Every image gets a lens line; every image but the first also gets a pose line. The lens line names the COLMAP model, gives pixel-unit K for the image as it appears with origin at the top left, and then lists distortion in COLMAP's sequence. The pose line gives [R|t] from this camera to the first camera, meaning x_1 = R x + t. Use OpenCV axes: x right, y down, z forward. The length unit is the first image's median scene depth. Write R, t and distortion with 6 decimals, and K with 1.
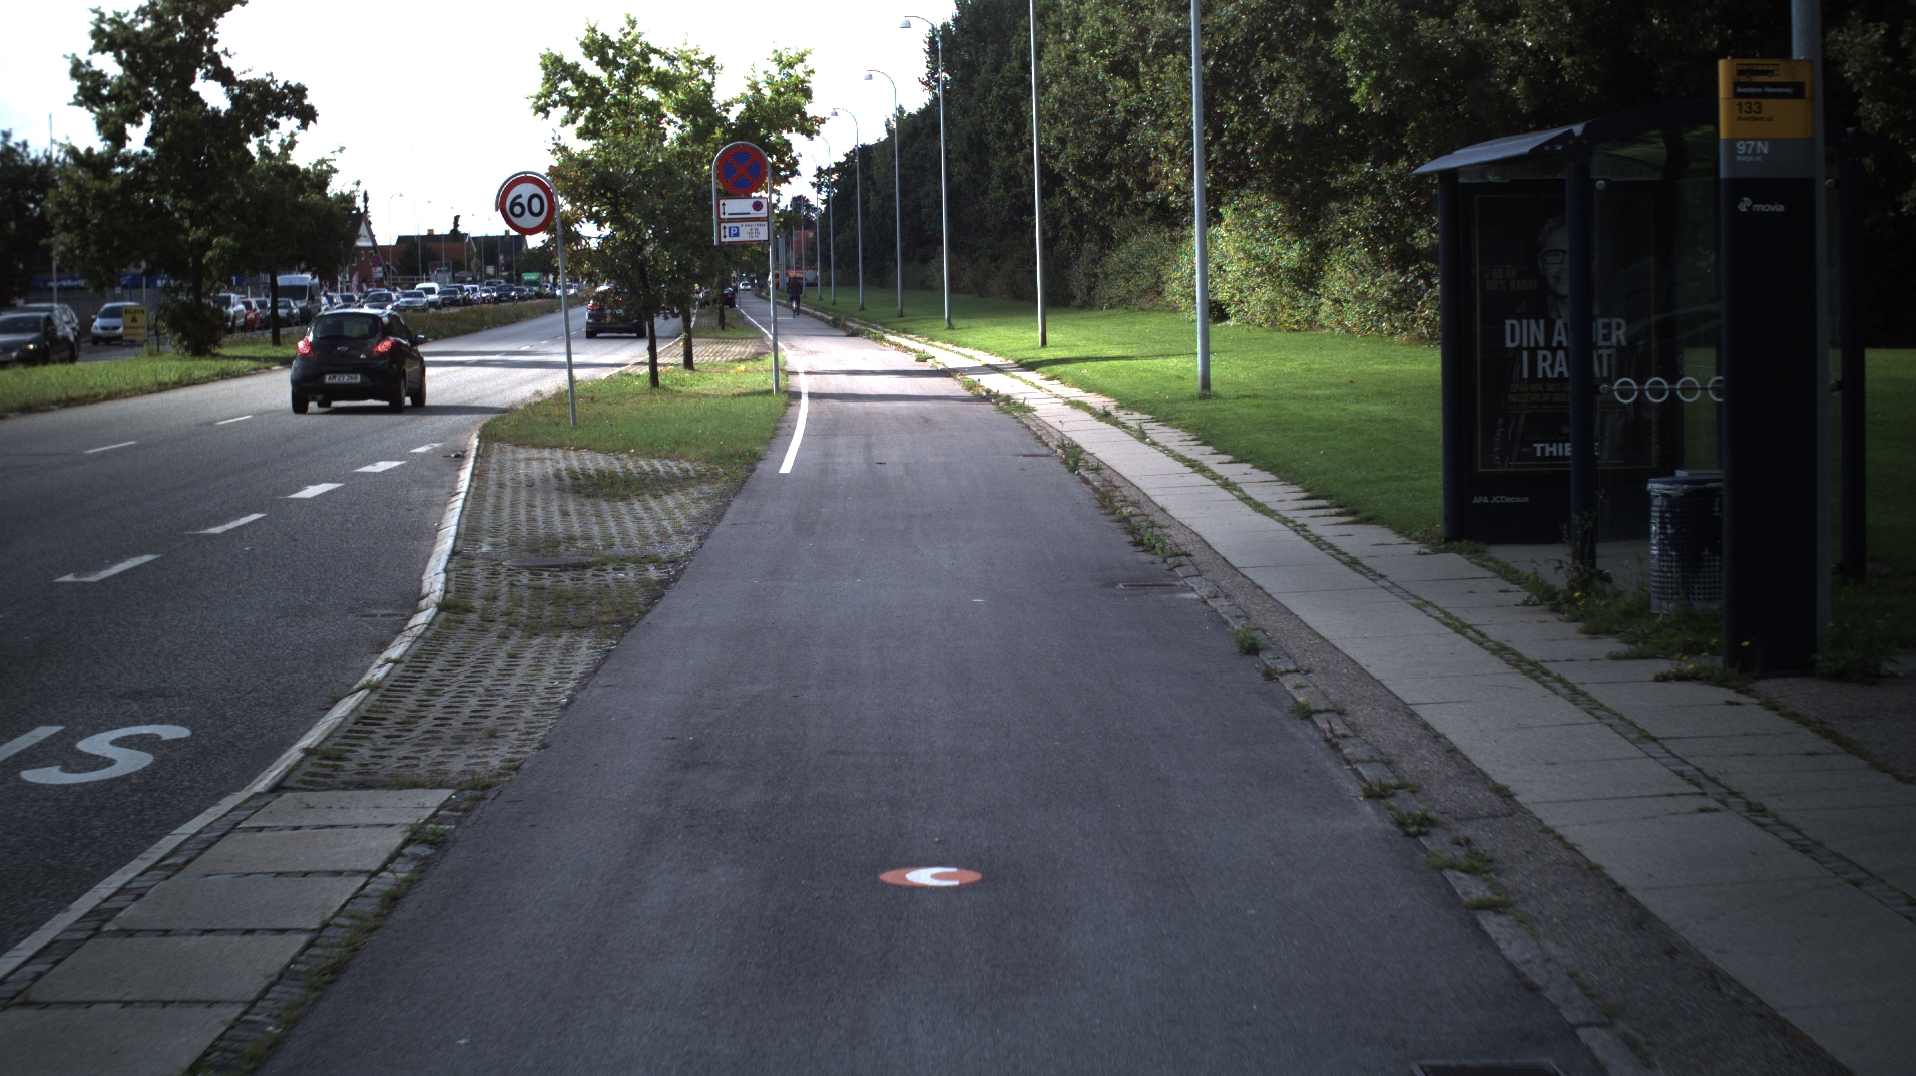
lens RADIAL K [[2942.2, 0, 957.5], [0, 2942.2, 491.0], [0, 0, 1]] dist [-0.202590, 0.036977]
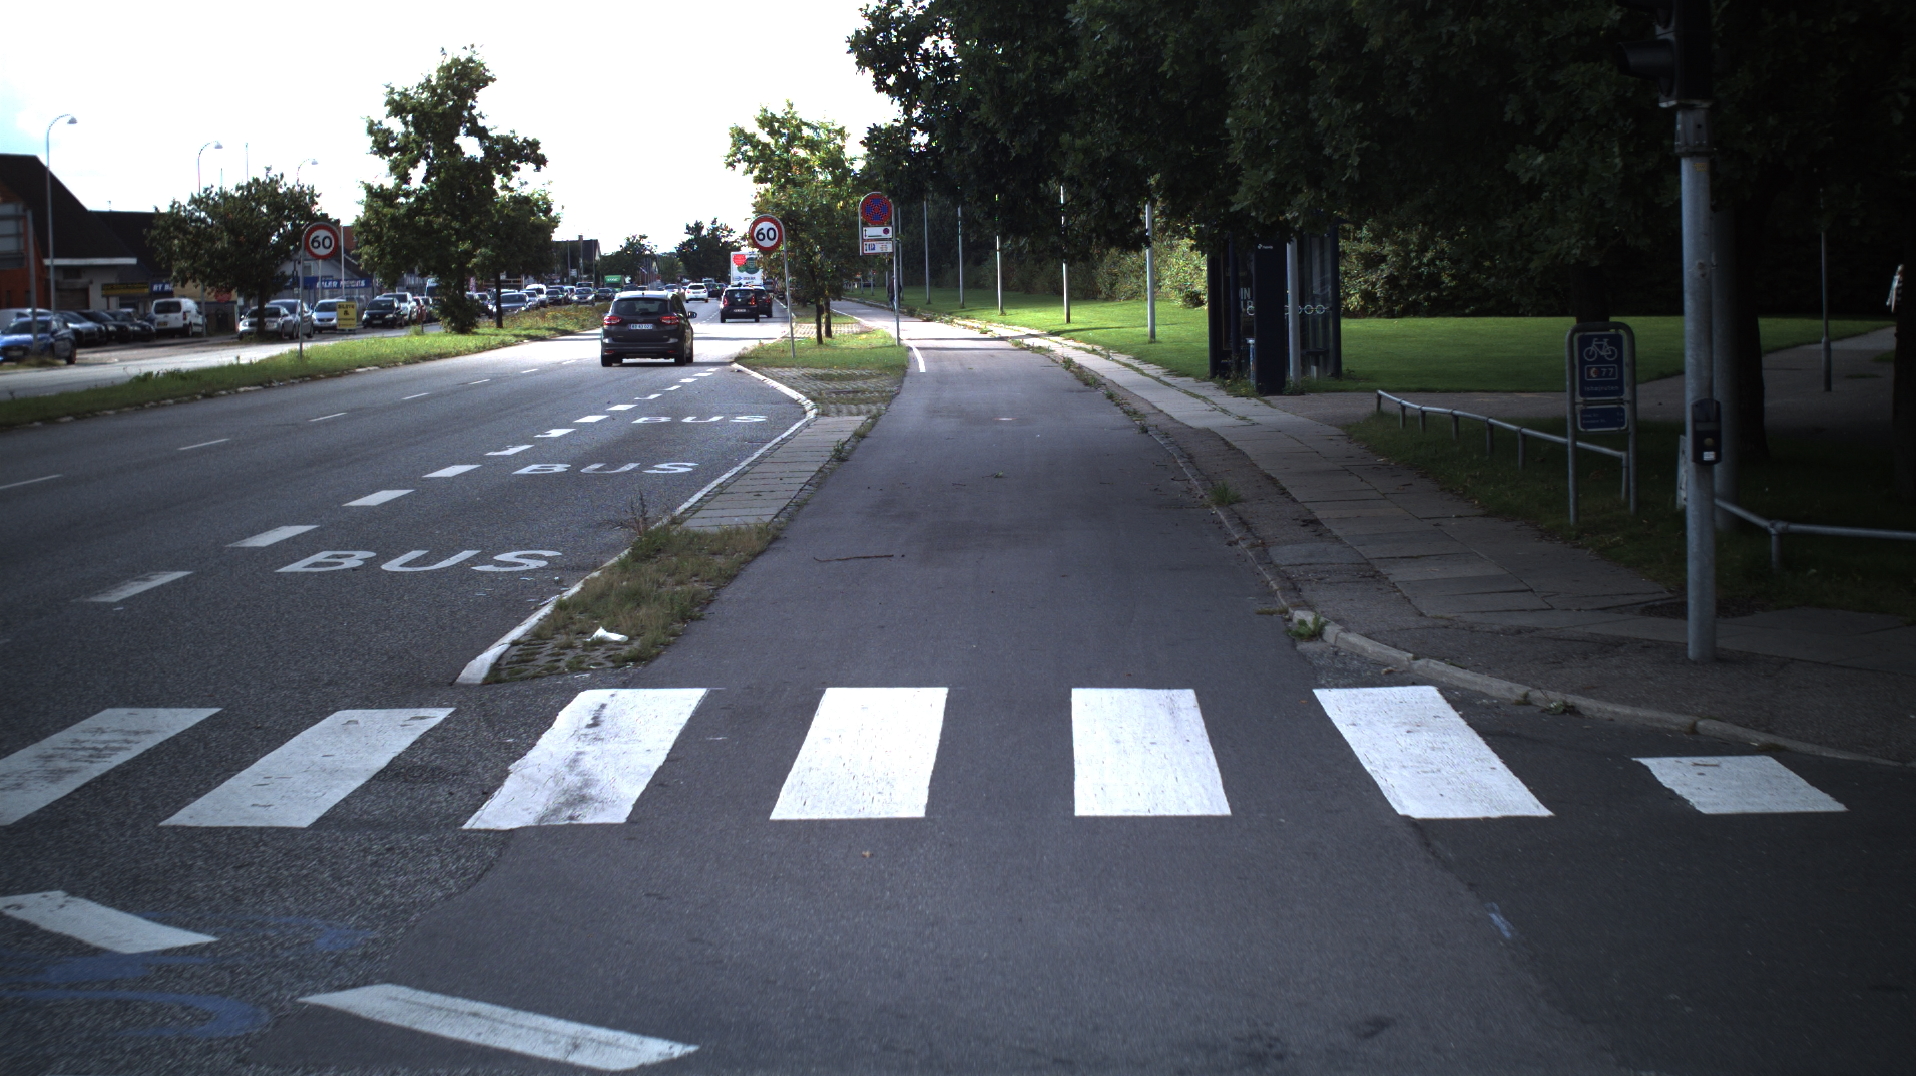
lens RADIAL K [[4754.1, 0, 959.1], [0, 4754.1, 660.6], [0, 0, 1]] dist [-0.307376, 0.155780]
pose [[0.999945, -0.004350, -0.009515, -0.003031], [0.004412, 0.999969, 0.006451, 0.107777], [0.009487, -0.006493, 0.999934, -1.415191]]
